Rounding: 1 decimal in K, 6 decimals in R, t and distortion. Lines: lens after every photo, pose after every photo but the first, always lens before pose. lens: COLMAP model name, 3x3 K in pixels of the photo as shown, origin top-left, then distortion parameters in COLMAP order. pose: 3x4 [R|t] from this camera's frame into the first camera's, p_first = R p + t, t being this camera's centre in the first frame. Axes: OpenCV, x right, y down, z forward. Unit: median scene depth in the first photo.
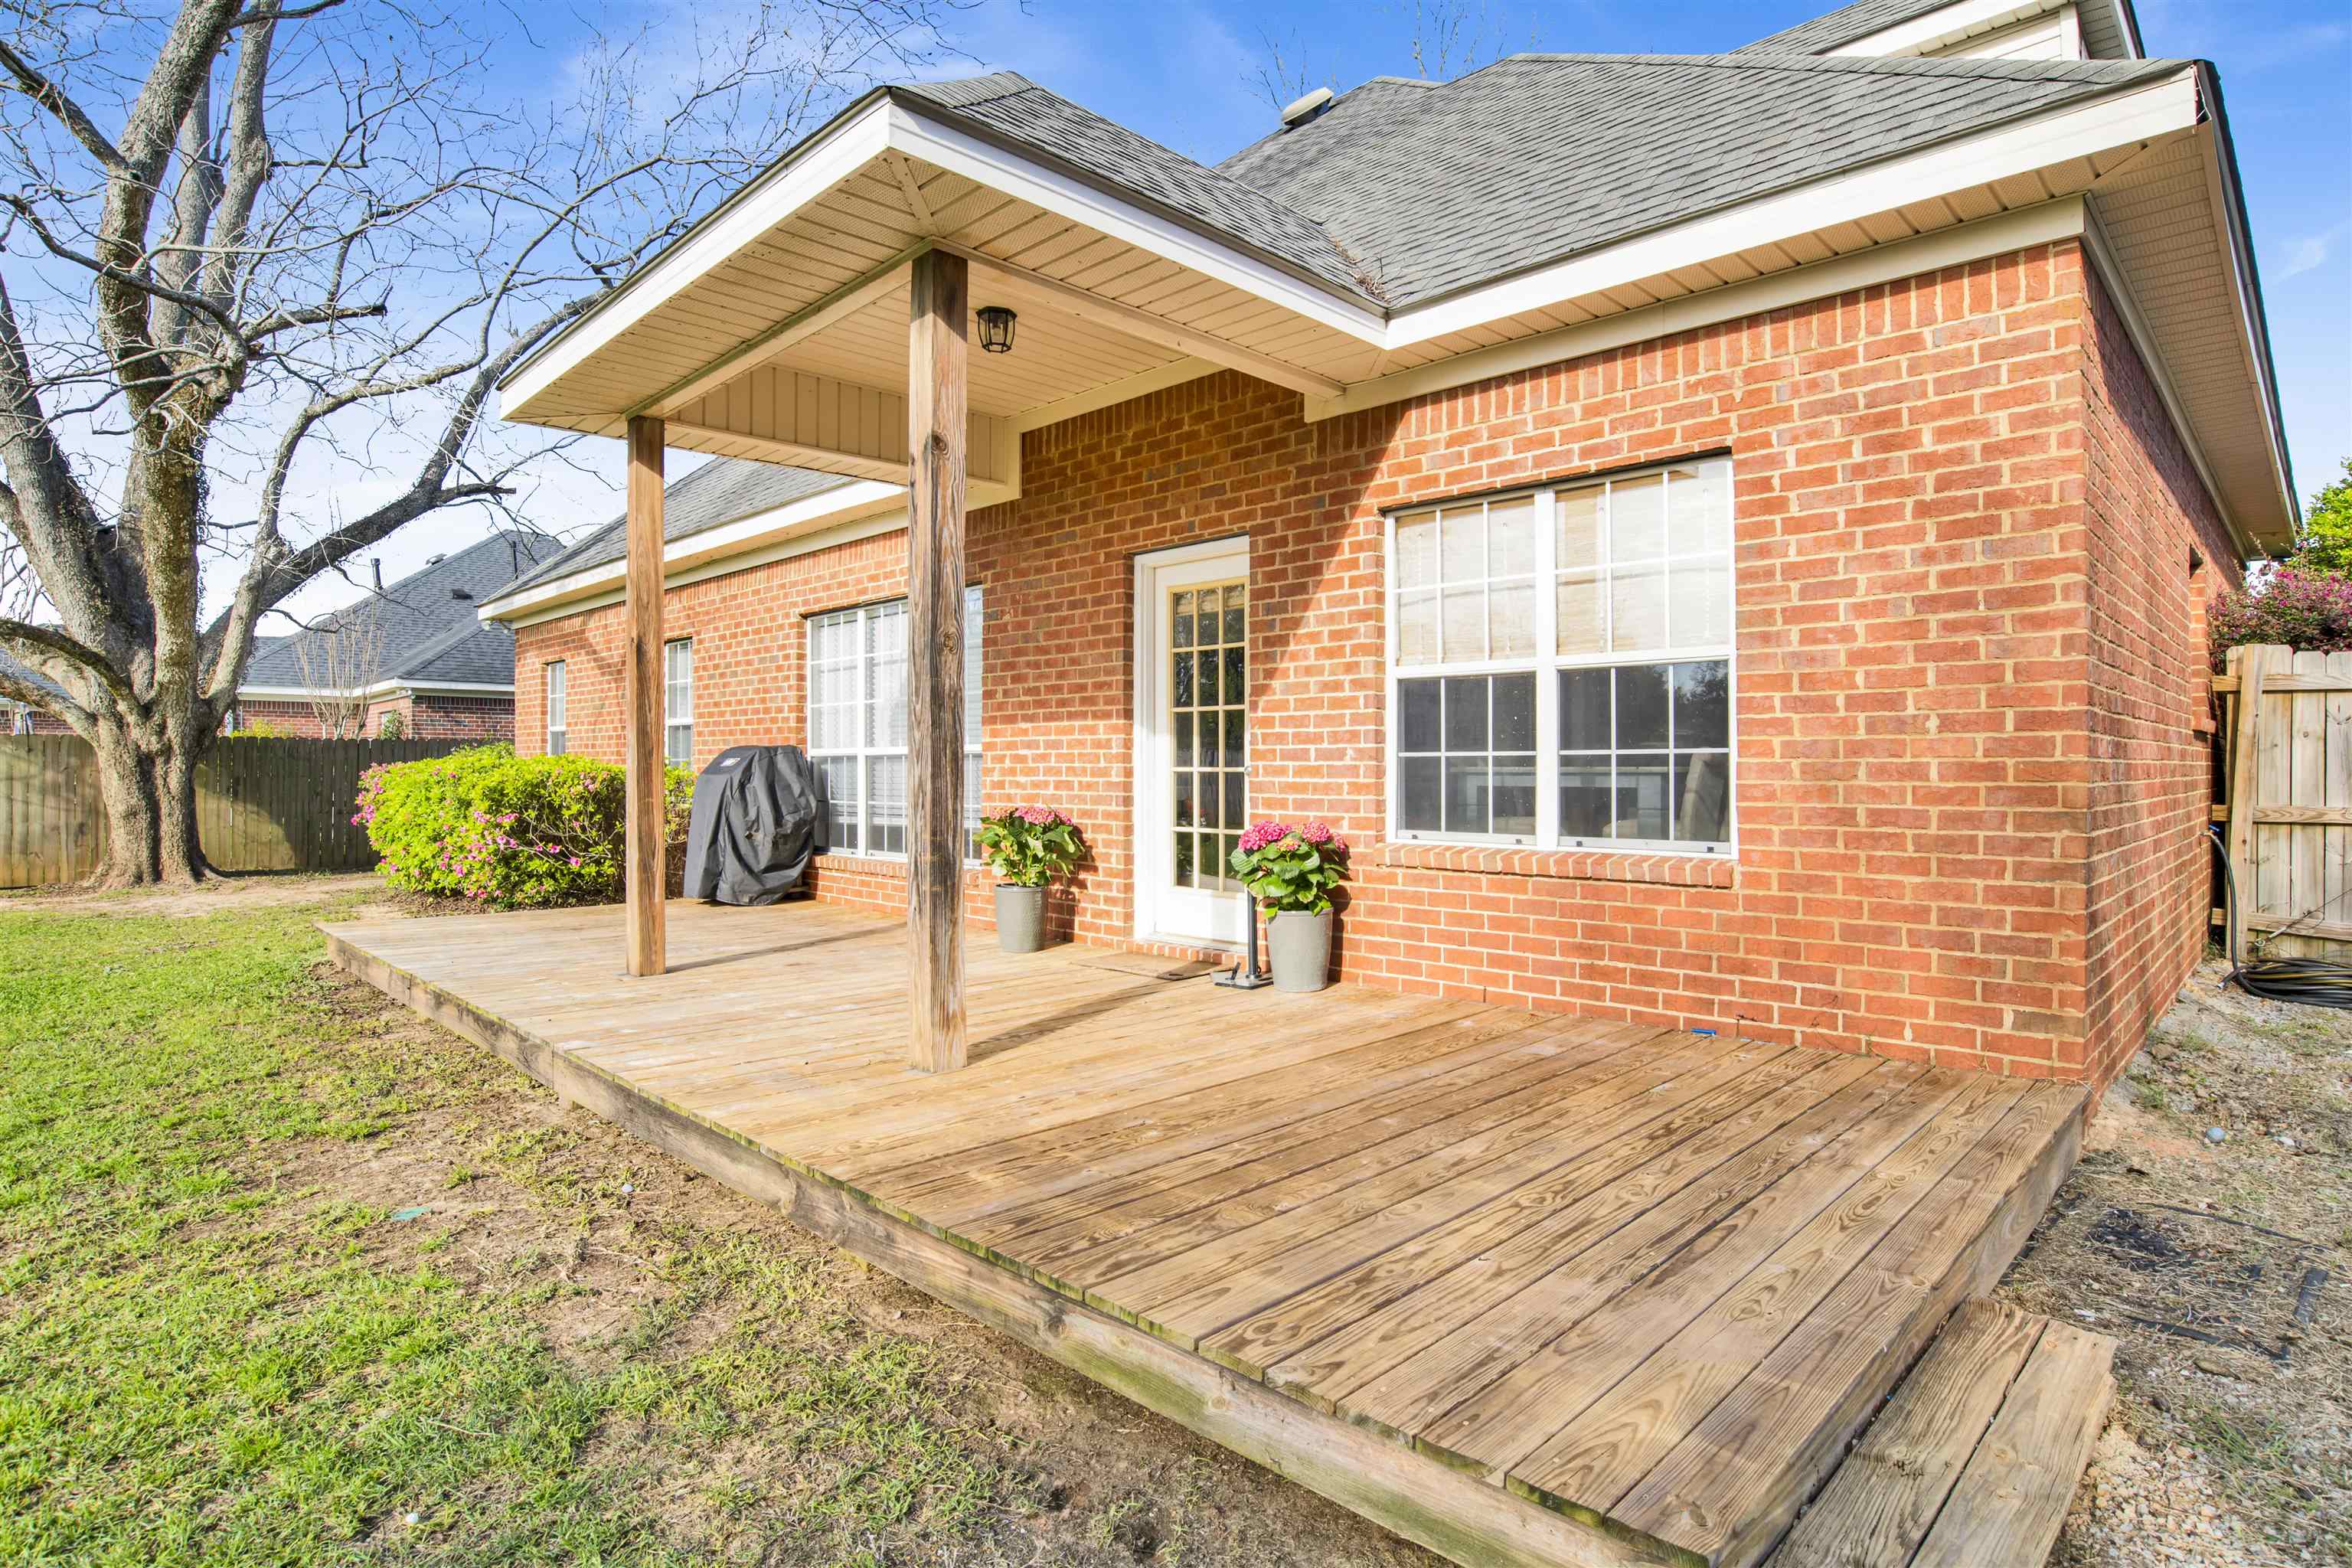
lens RADIAL K [[1220.3, 0, 1176.0], [0, 1220.3, 784.0], [0, 0, 1]] dist [-0.033910, 0.000301]
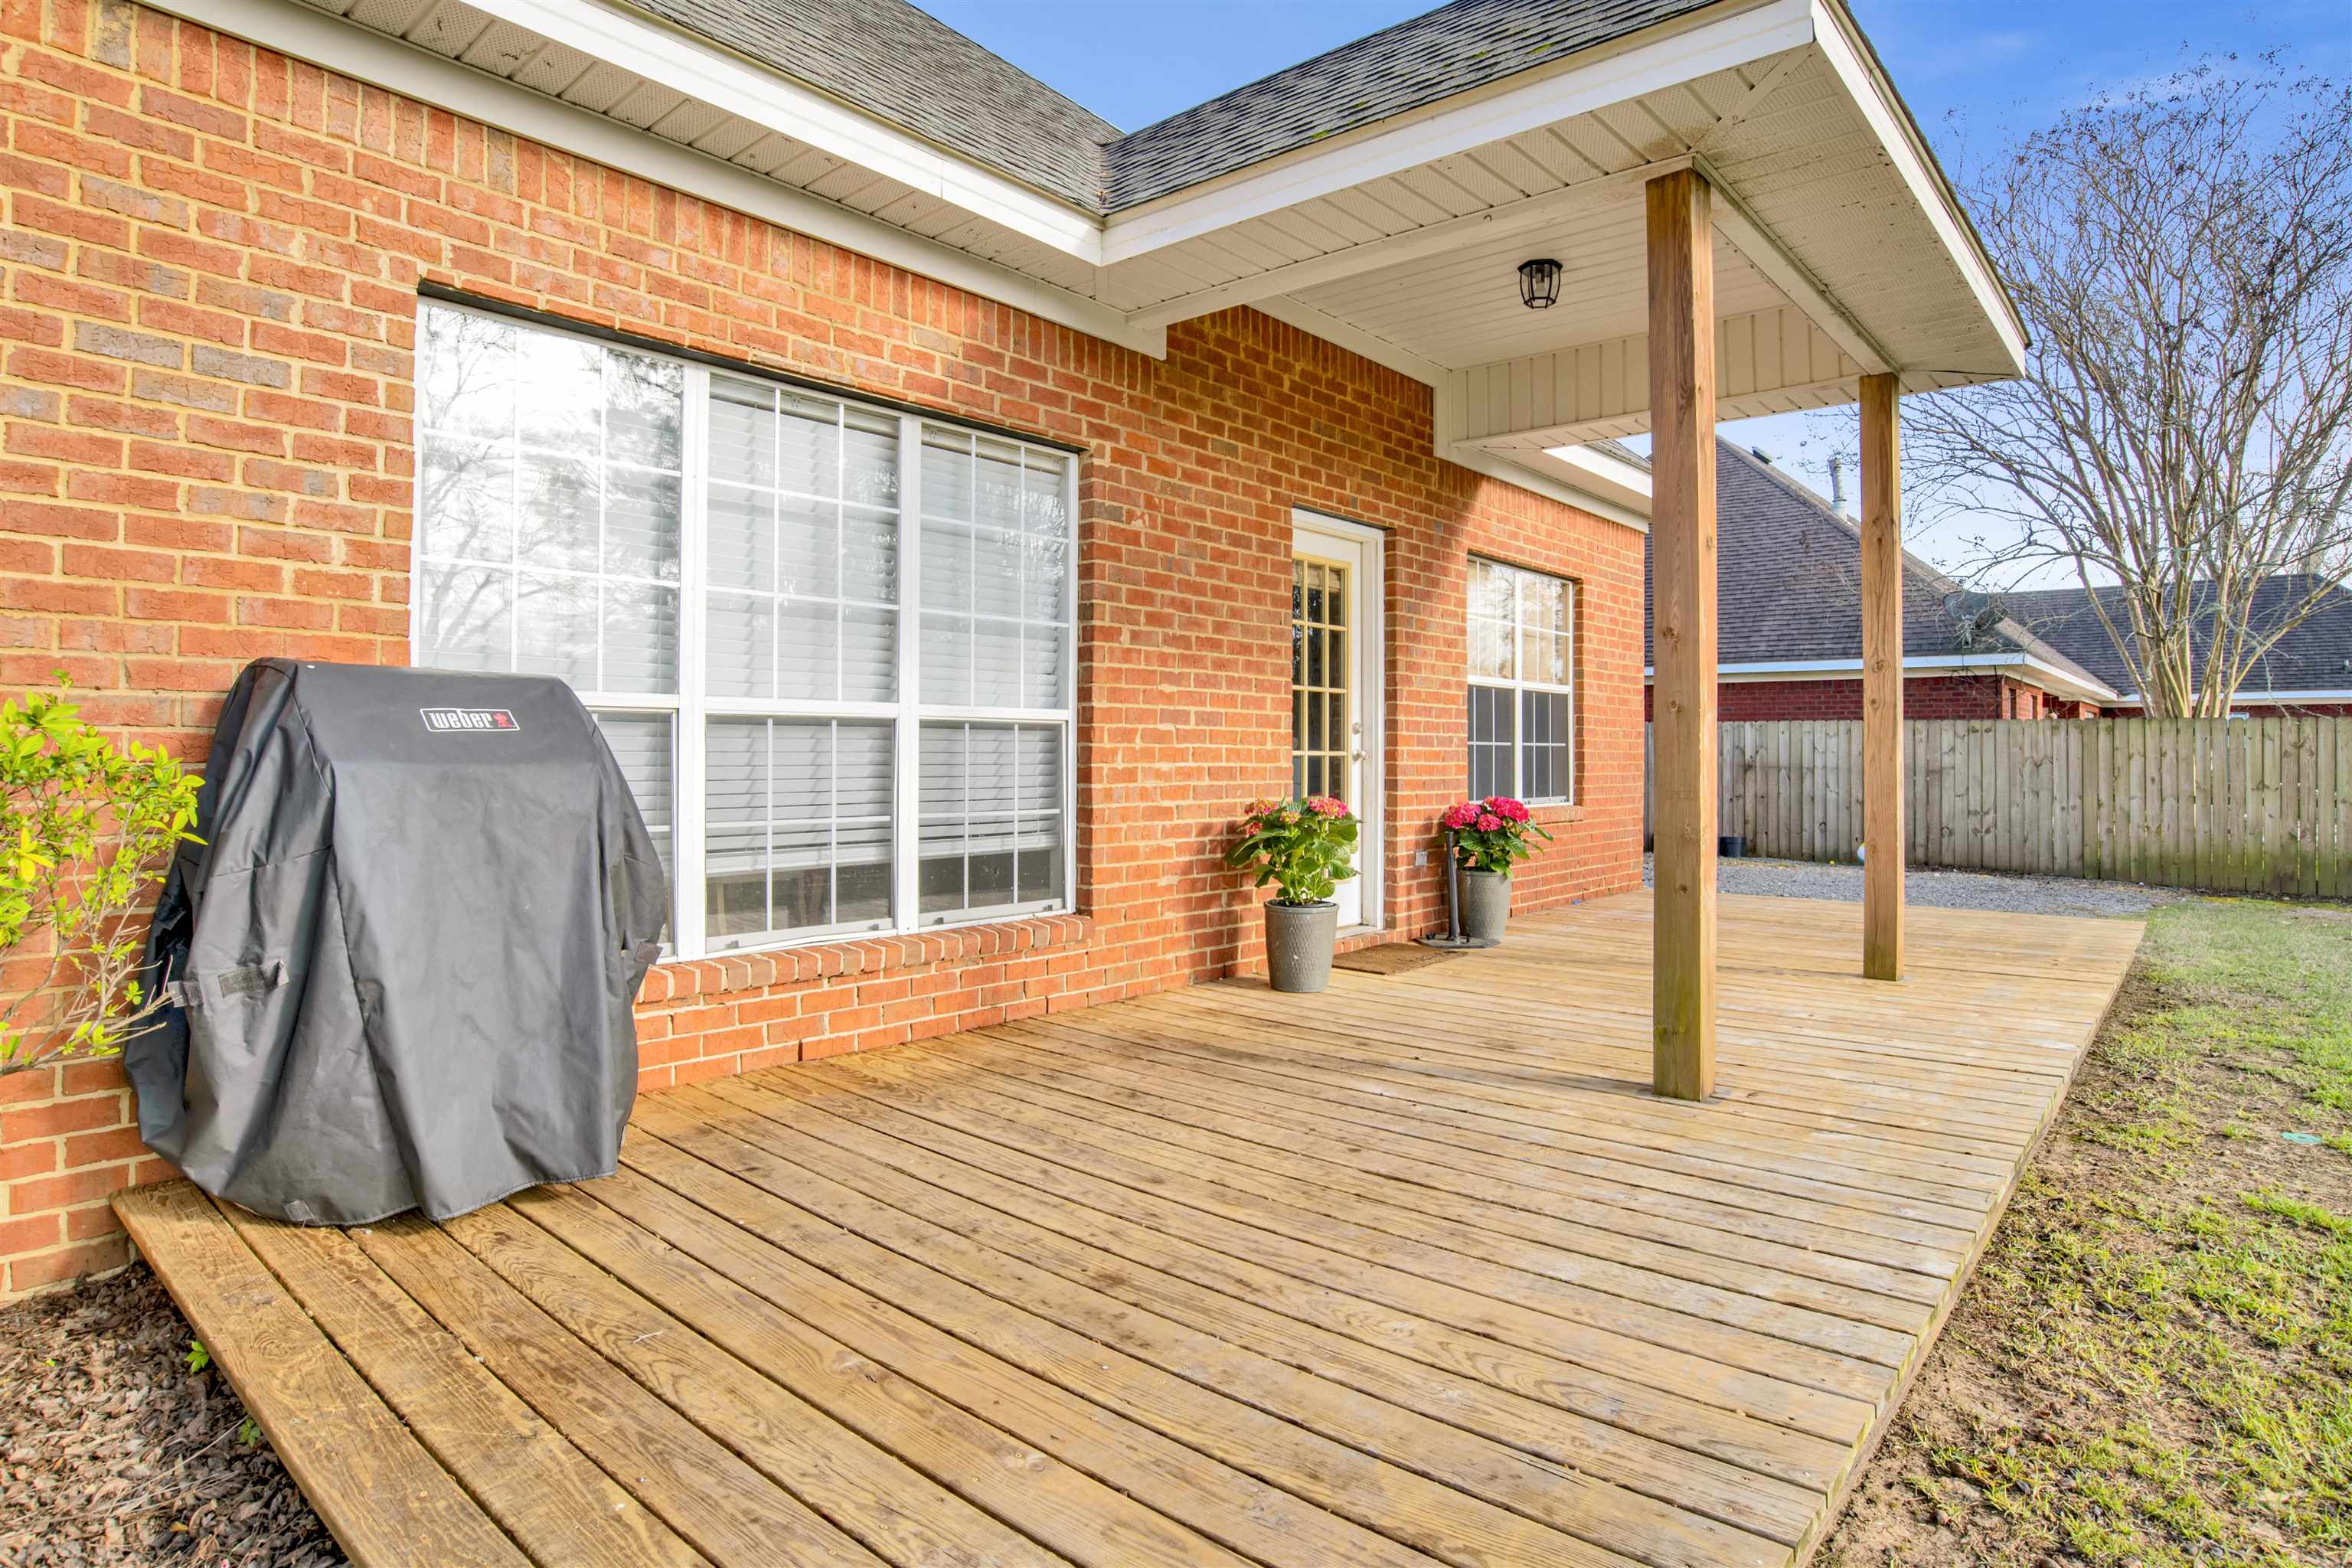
lens RADIAL K [[1270.6, 0, 1177.1], [0, 1270.6, 749.4], [0, 0, 1]] dist [-0.055823, 0.035078]
pose [[-0.063655, 0.006376, 0.997952, -0.953232], [0.007190, 0.999957, -0.005930, -0.010010], [-0.997946, 0.006798, -0.063698, 1.170738]]
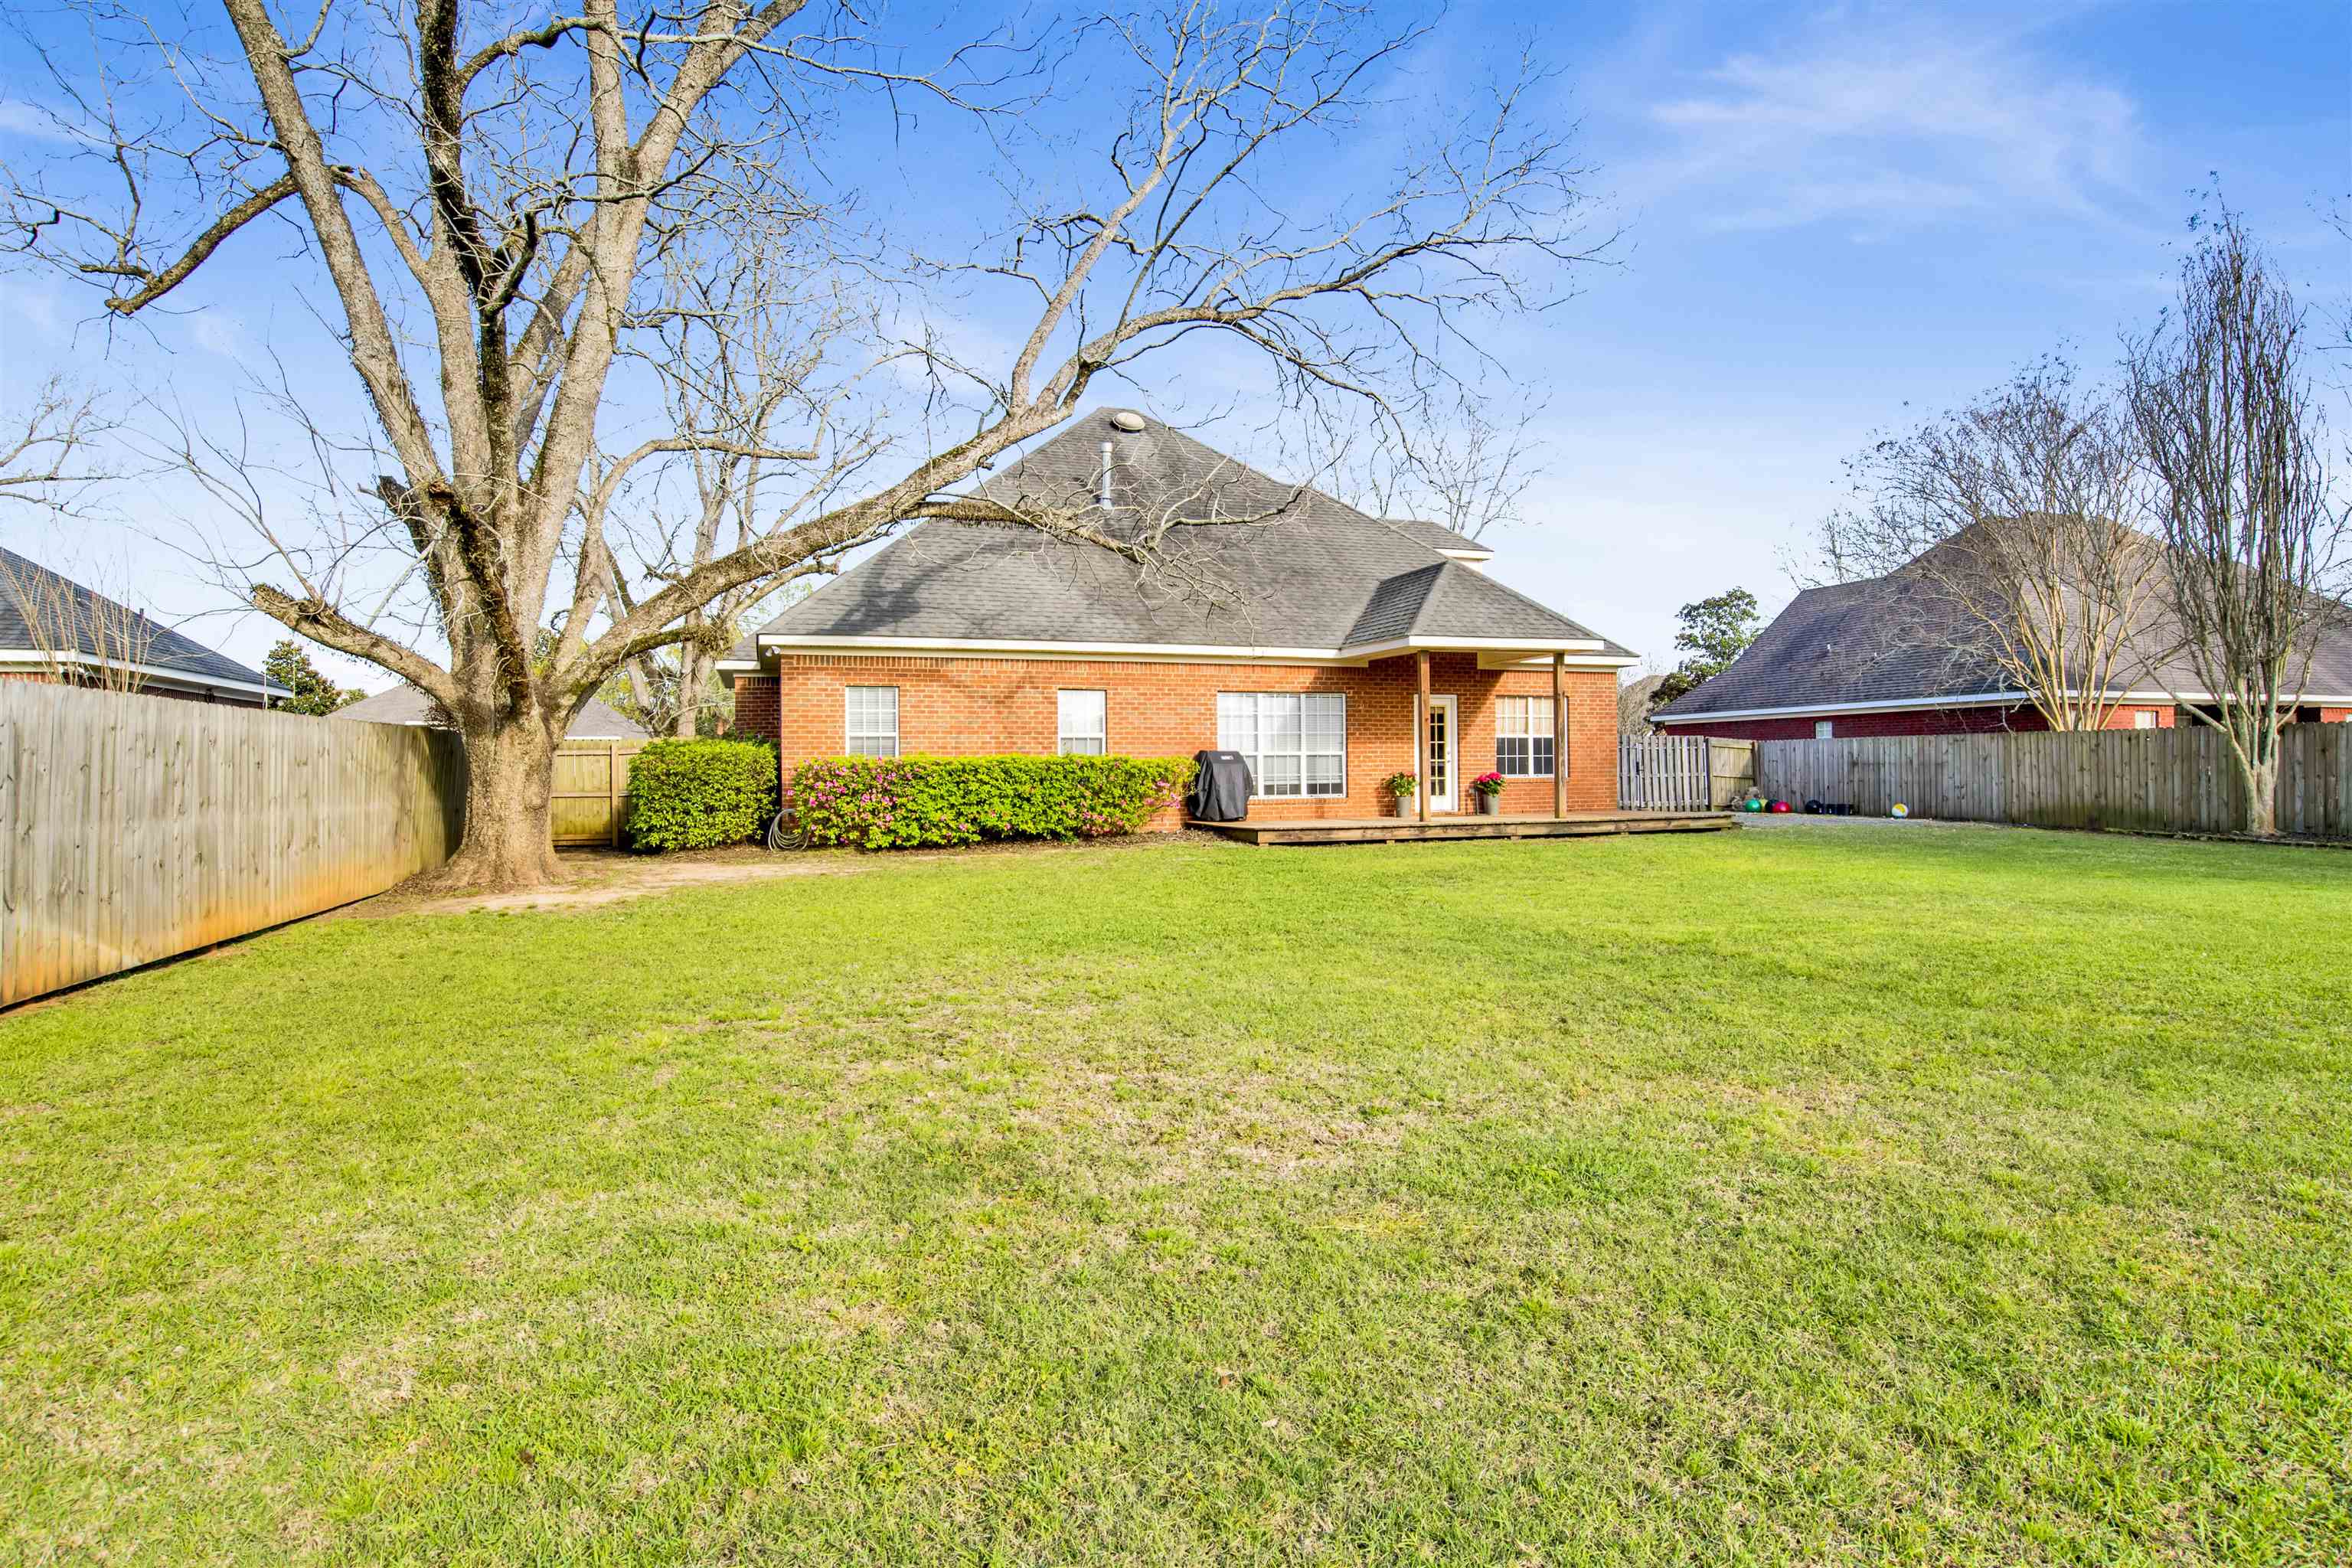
lens RADIAL K [[1220.3, 0, 1176.0], [0, 1220.3, 784.0], [0, 0, 1]] dist [-0.033910, 0.000301]
pose [[0.432652, -0.012252, 0.901478, -3.319260], [0.020109, 0.999790, 0.003937, 0.025433], [-0.901337, 0.016425, 0.432807, 0.180132]]
